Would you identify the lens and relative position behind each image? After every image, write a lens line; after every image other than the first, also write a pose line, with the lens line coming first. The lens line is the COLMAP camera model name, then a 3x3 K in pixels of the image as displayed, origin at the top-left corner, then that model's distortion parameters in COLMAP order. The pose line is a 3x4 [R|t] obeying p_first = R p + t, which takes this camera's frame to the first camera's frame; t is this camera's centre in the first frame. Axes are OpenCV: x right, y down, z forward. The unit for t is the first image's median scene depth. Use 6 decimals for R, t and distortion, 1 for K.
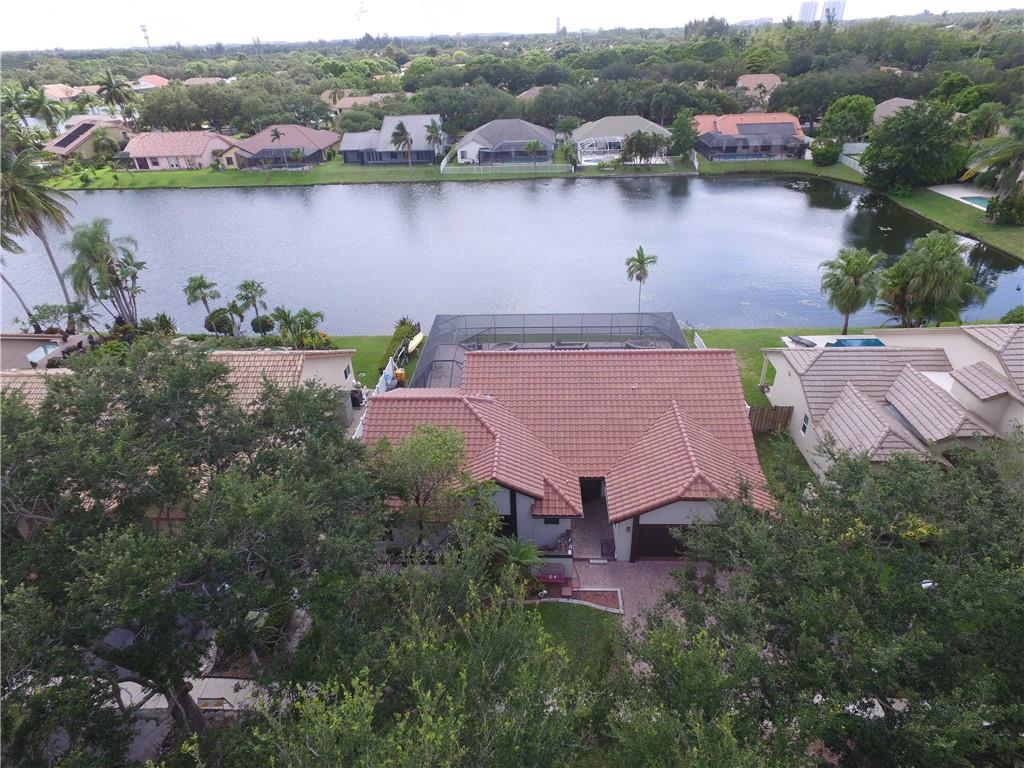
lens RADIAL K [[592.1, 0, 512.0], [0, 592.1, 384.0], [0, 0, 1]] dist [0.005796, 0.004129]
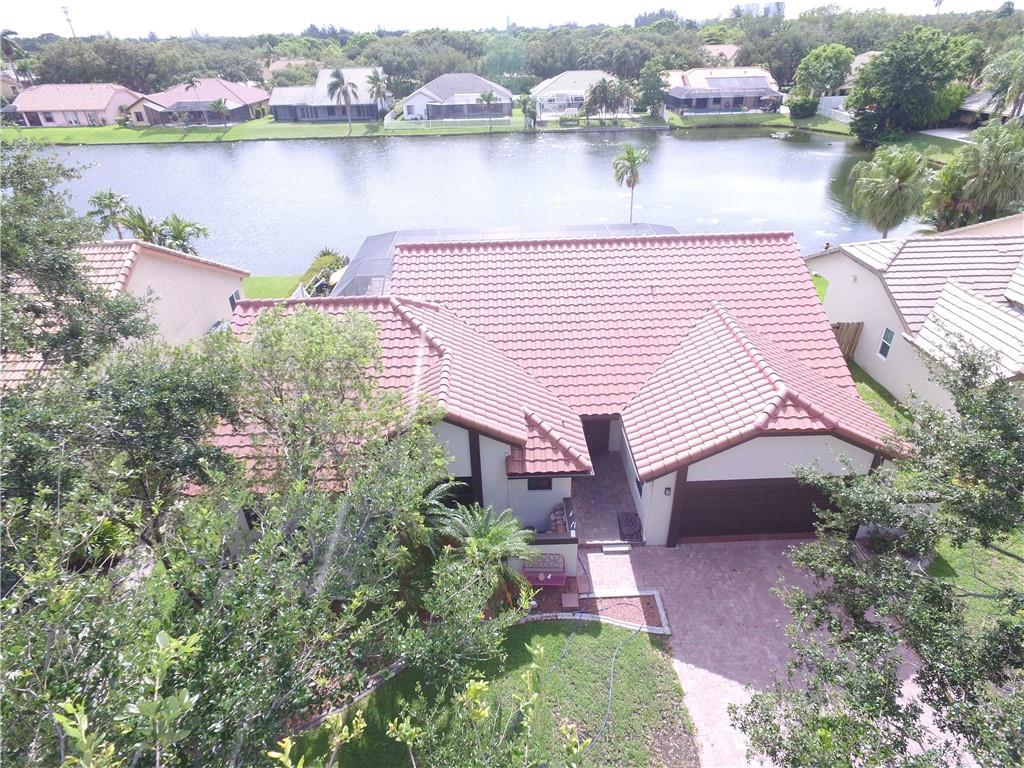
lens RADIAL K [[592.1, 0, 512.0], [0, 592.1, 384.0], [0, 0, 1]] dist [0.005796, 0.004129]
pose [[0.997357, -0.027265, 0.067341, 0.000212], [0.027232, 0.999628, 0.001411, 0.032712], [-0.067355, 0.000426, 0.997729, 0.102545]]
